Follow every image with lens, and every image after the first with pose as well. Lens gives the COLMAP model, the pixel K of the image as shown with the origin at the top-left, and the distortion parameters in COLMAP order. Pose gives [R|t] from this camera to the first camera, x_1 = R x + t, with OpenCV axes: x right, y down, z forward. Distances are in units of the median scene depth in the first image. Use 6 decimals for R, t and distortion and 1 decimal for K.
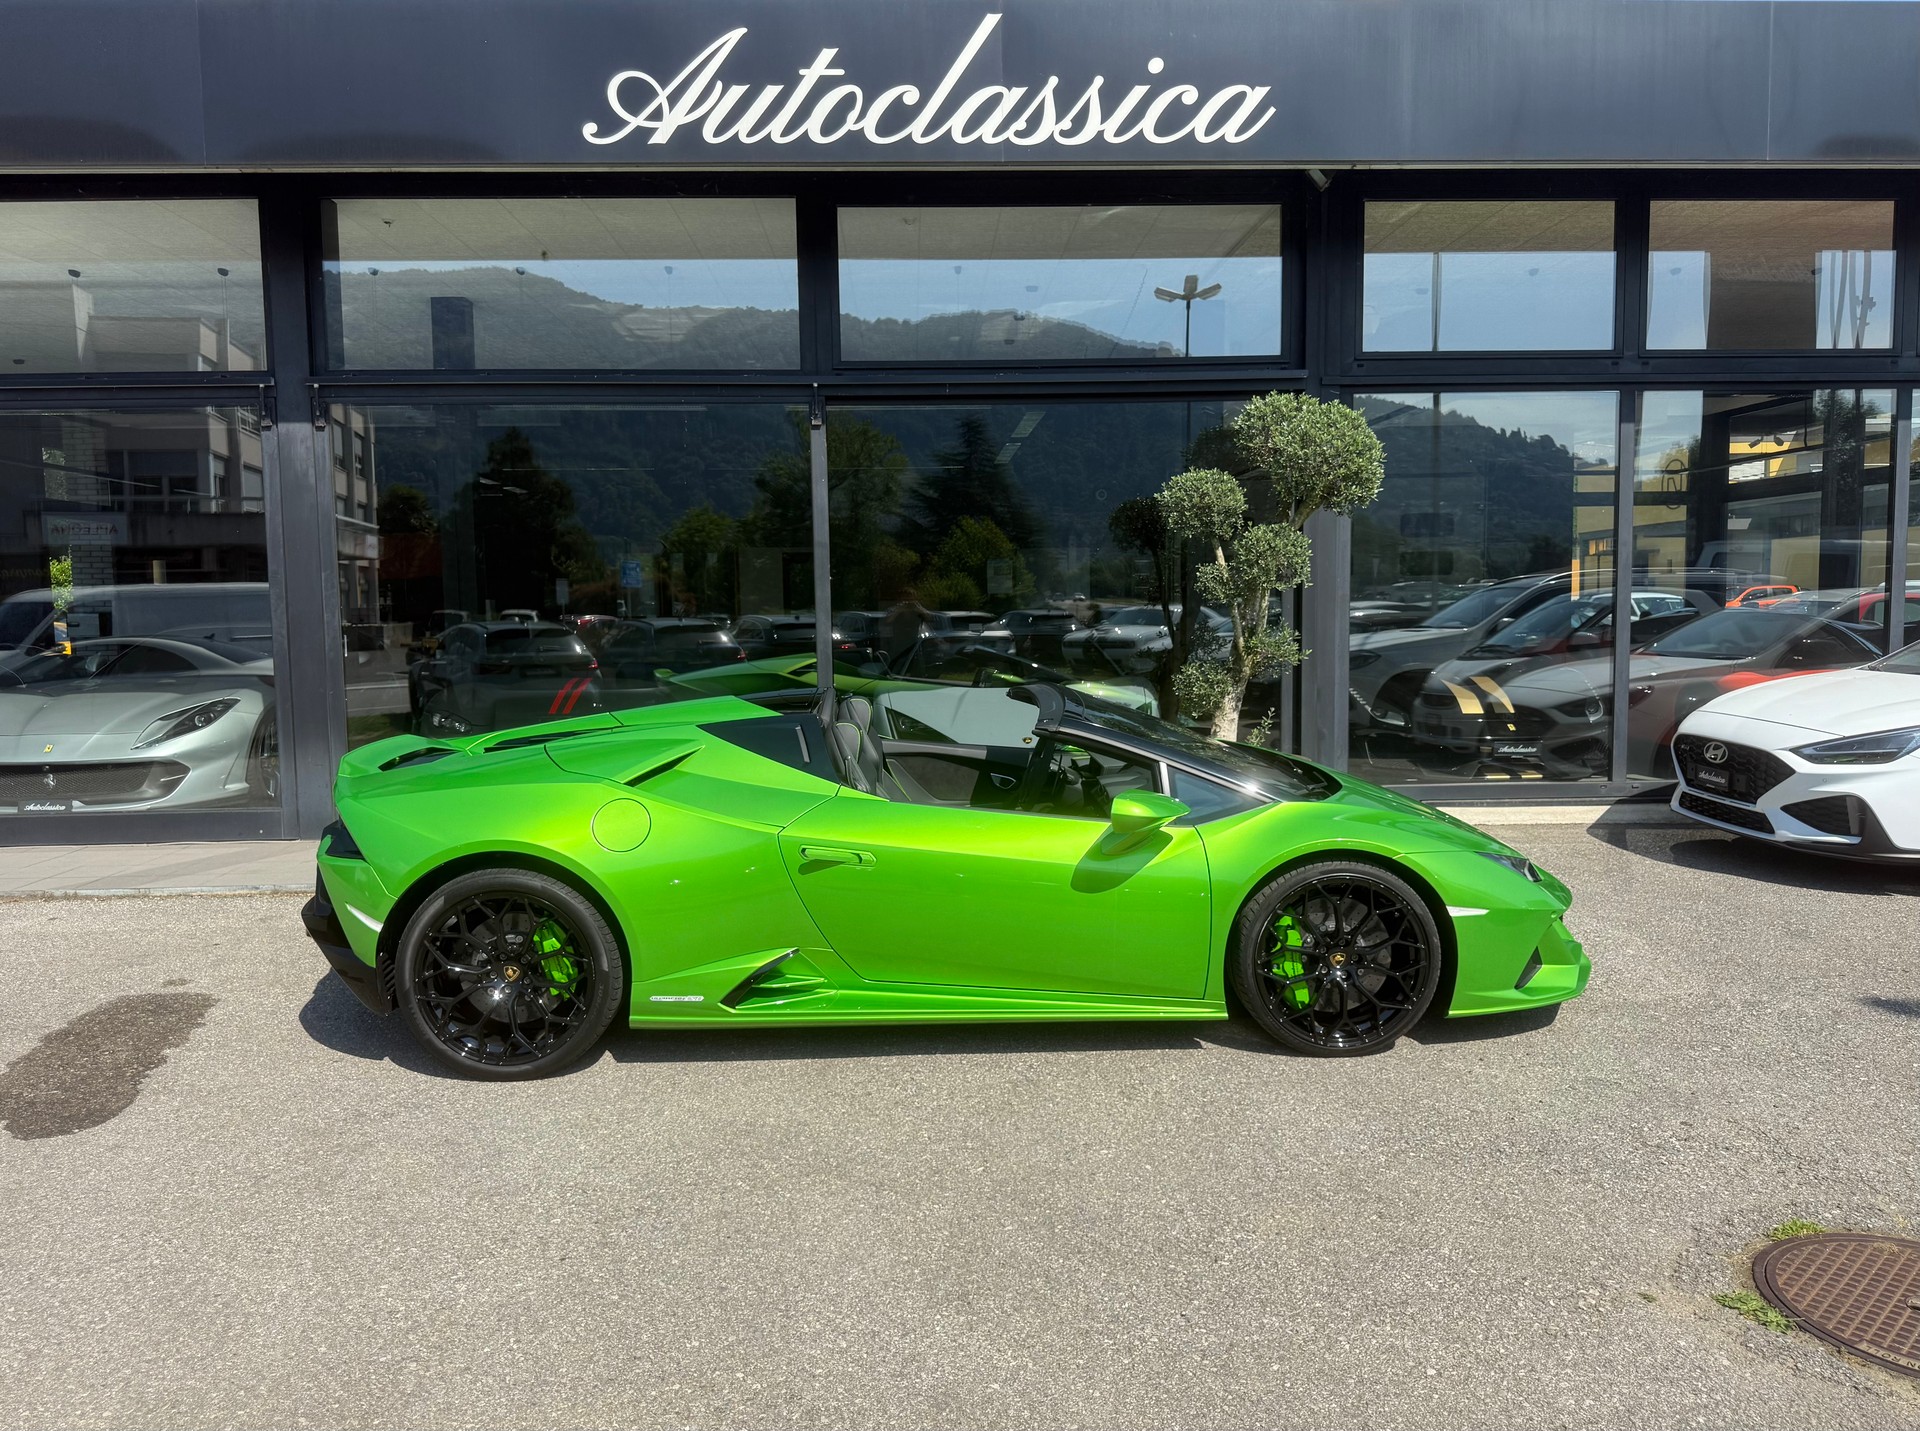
lens RADIAL K [[1358.9, 0, 960.8], [0, 1358.9, 742.1], [0, 0, 1]] dist [-0.004276, -0.003184]
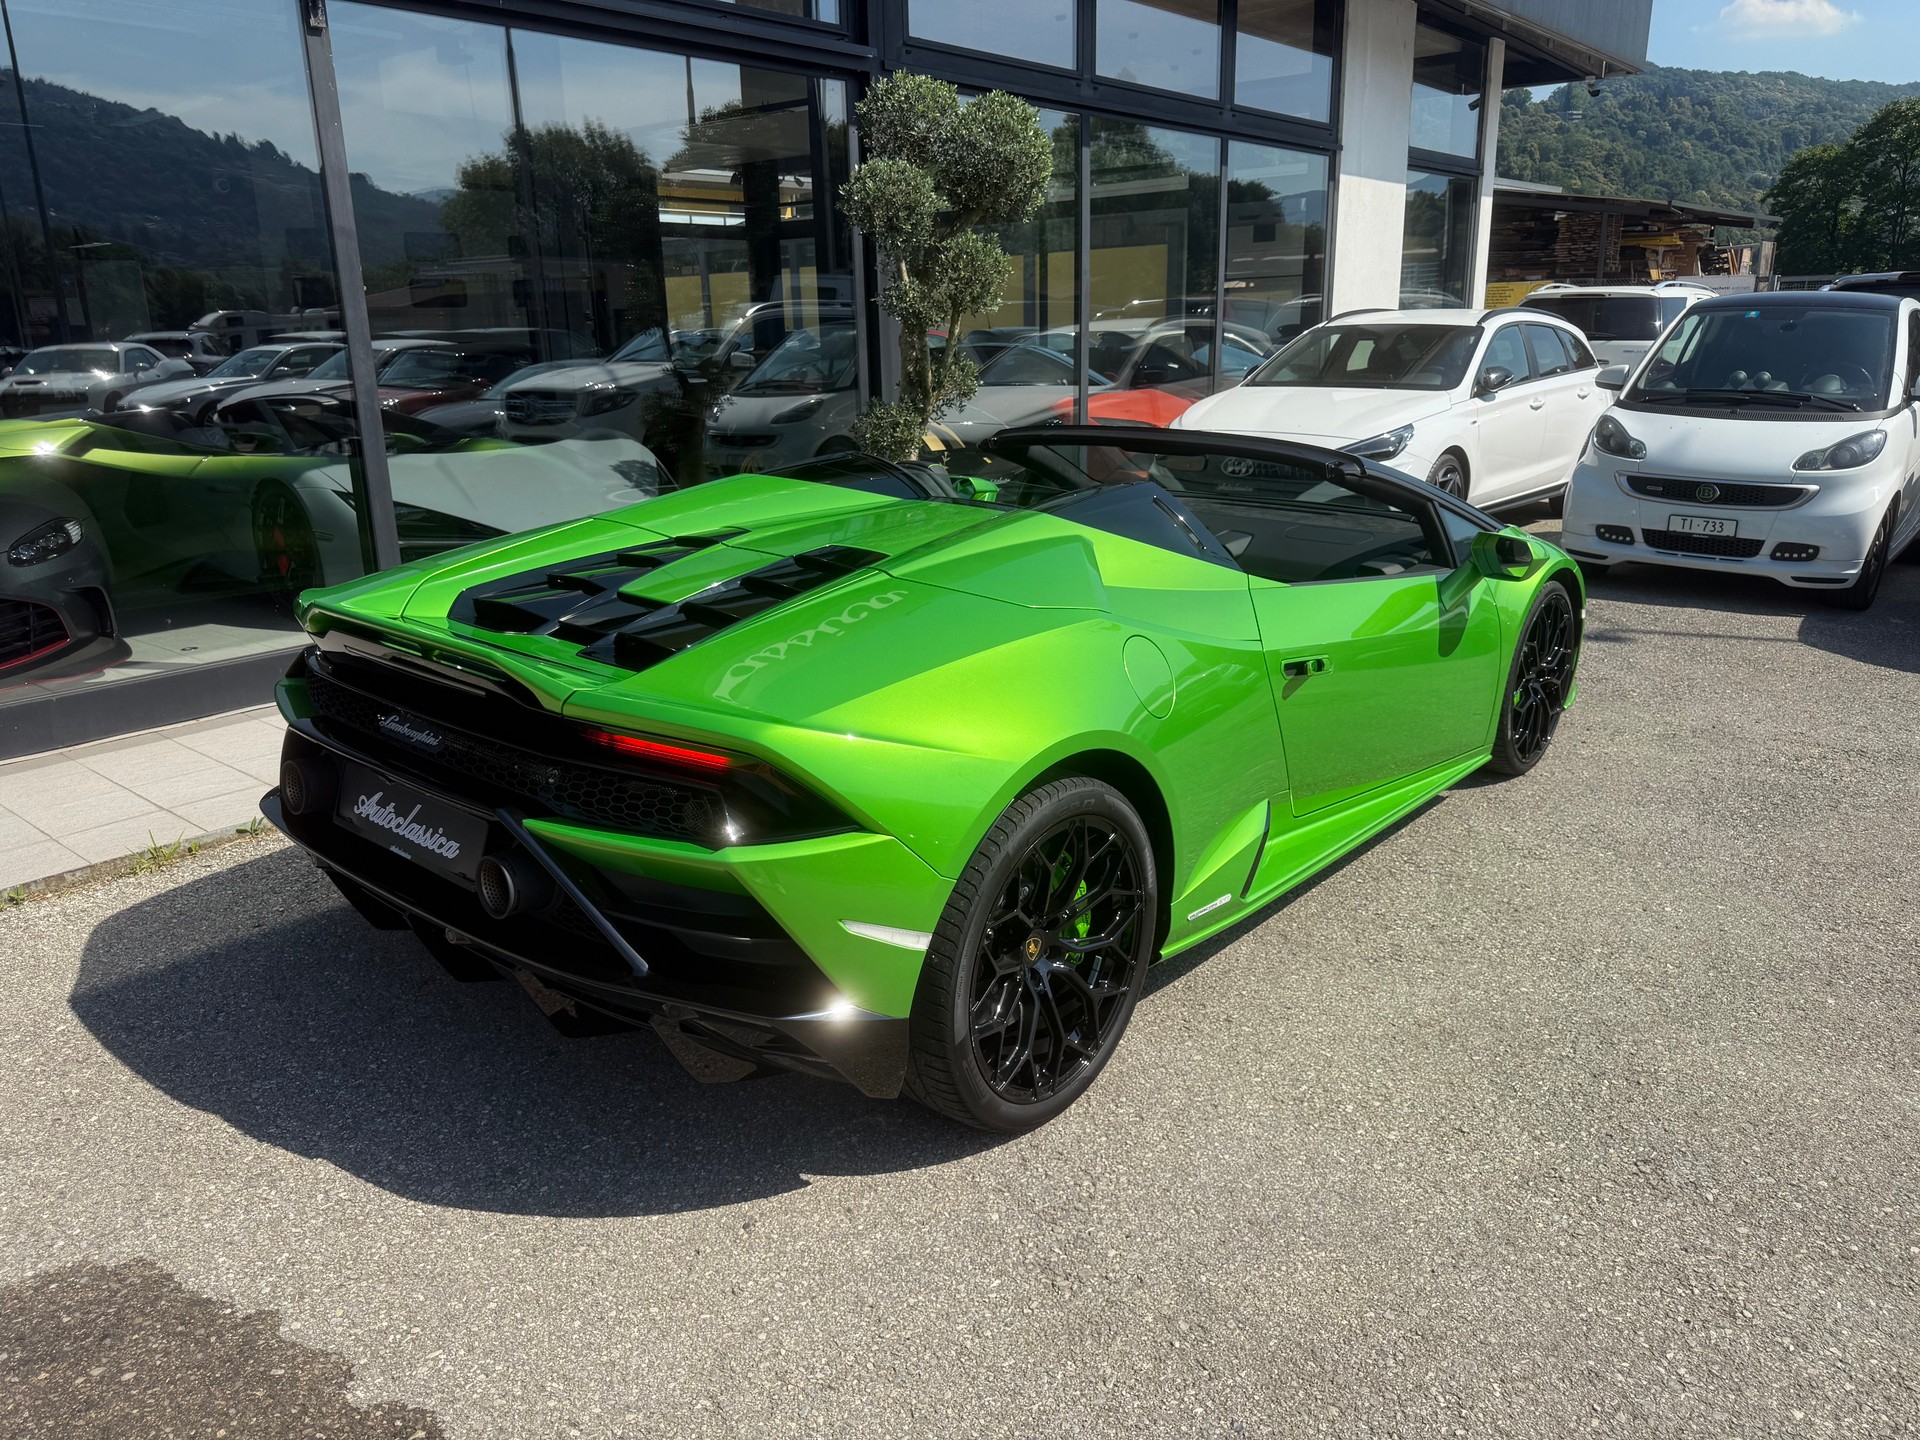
lens RADIAL K [[1380.1, 0, 951.4], [0, 1380.1, 713.8], [0, 0, 1]] dist [0.042368, -0.050937]
pose [[0.675047, -0.196396, 0.711154, -0.453134], [0.078905, 0.977608, 0.195082, -0.032266], [-0.733543, -0.075576, 0.675428, 0.363315]]
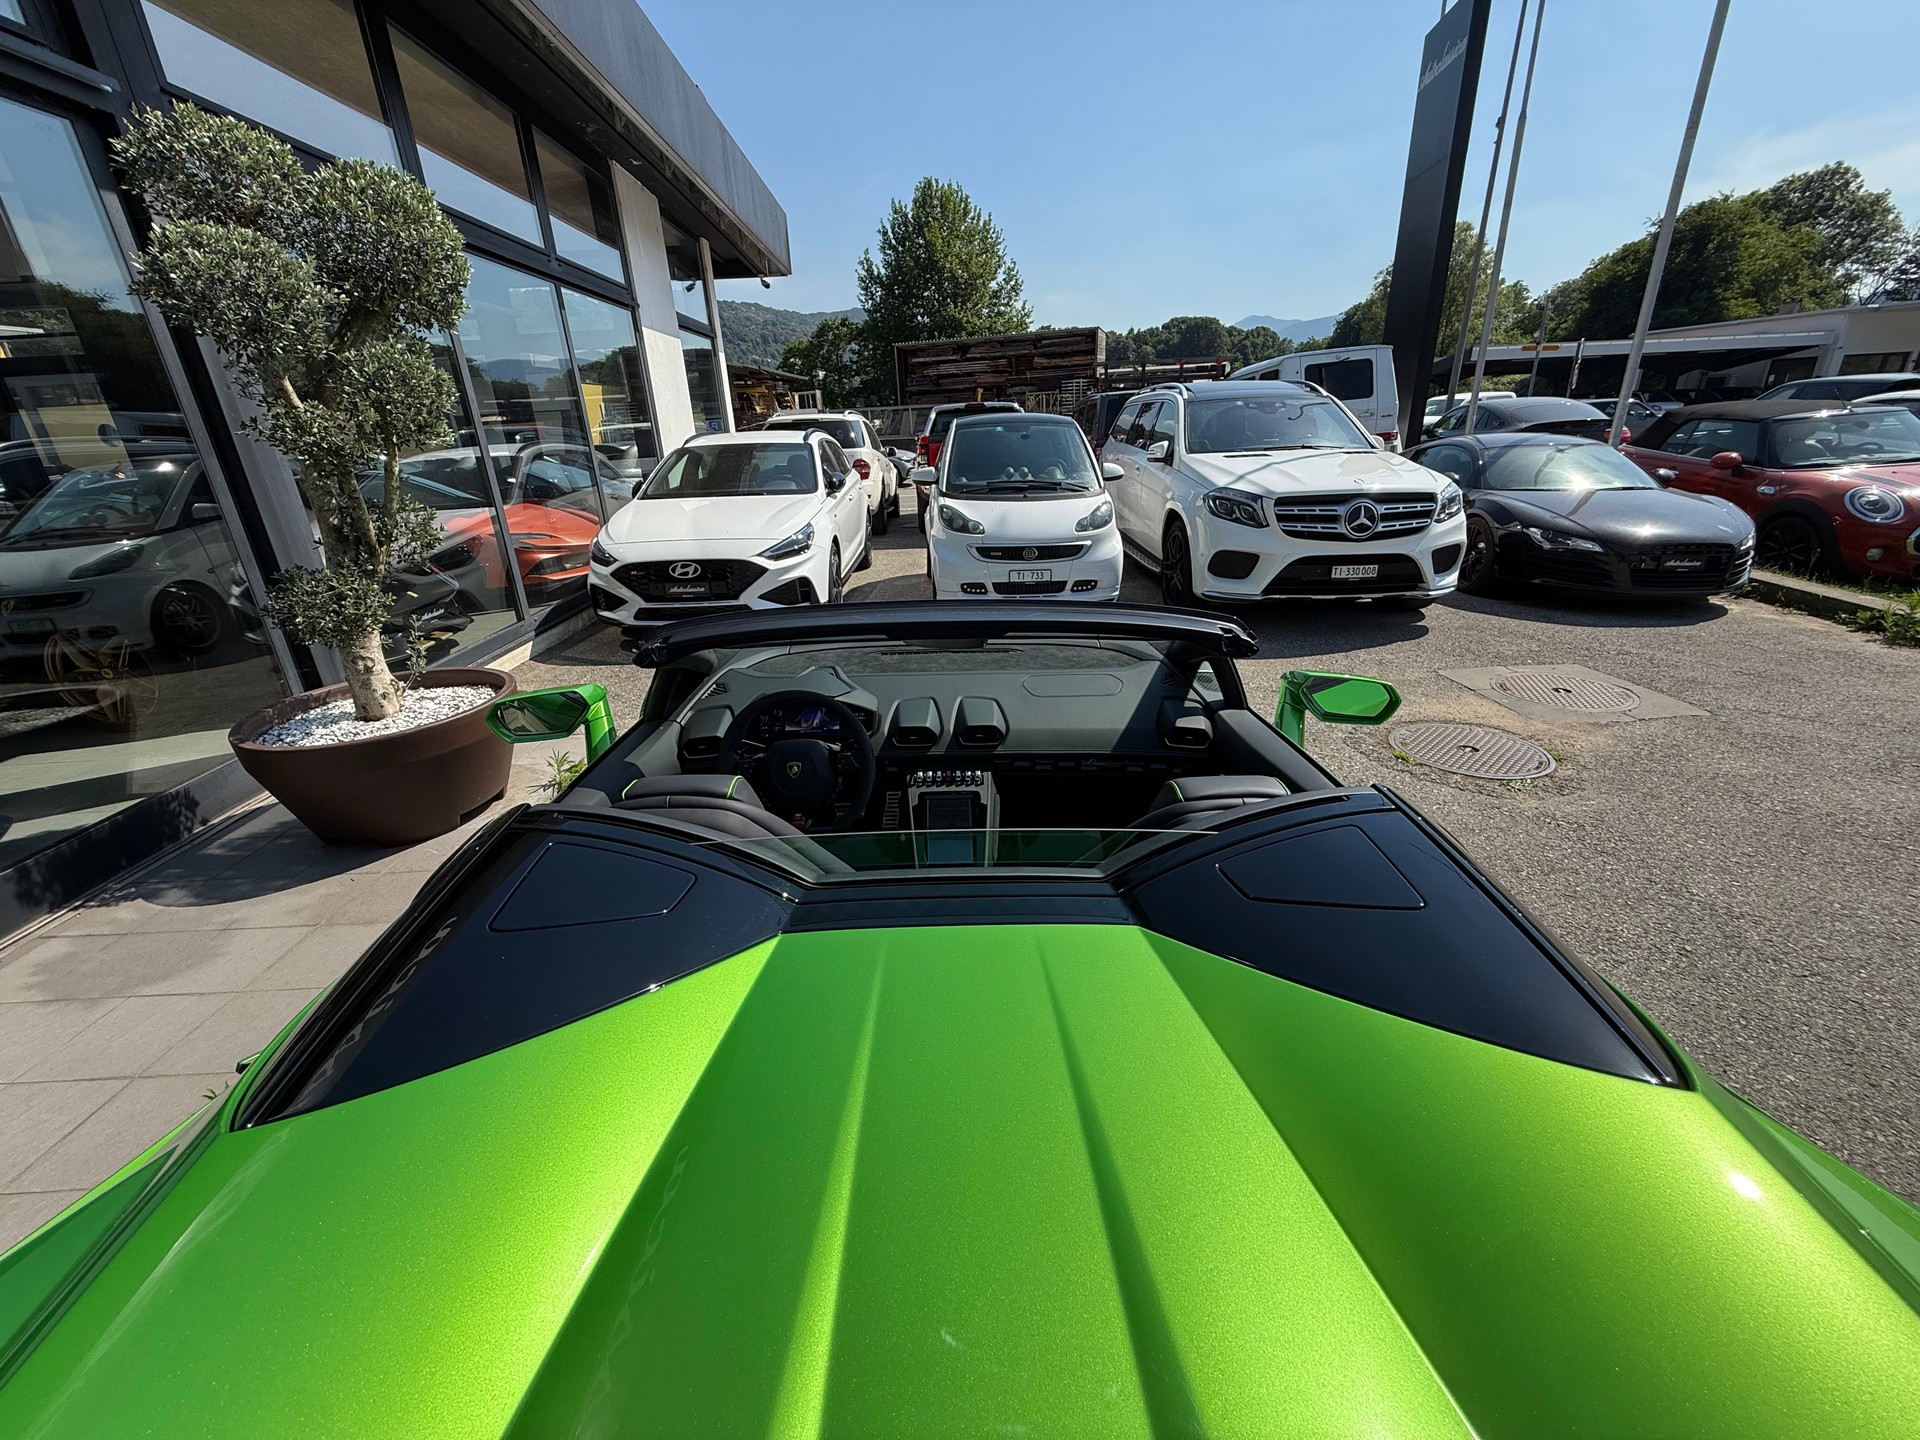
lens RADIAL K [[769.8, 0, 956.9], [0, 769.8, 713.5], [0, 0, 1]] dist [0.001024, 0.000046]
pose [[0.003934, -0.342697, 0.939438, -0.186713], [0.138843, 0.930533, 0.338867, -0.075742], [-0.990307, 0.129102, 0.051242, 0.686601]]
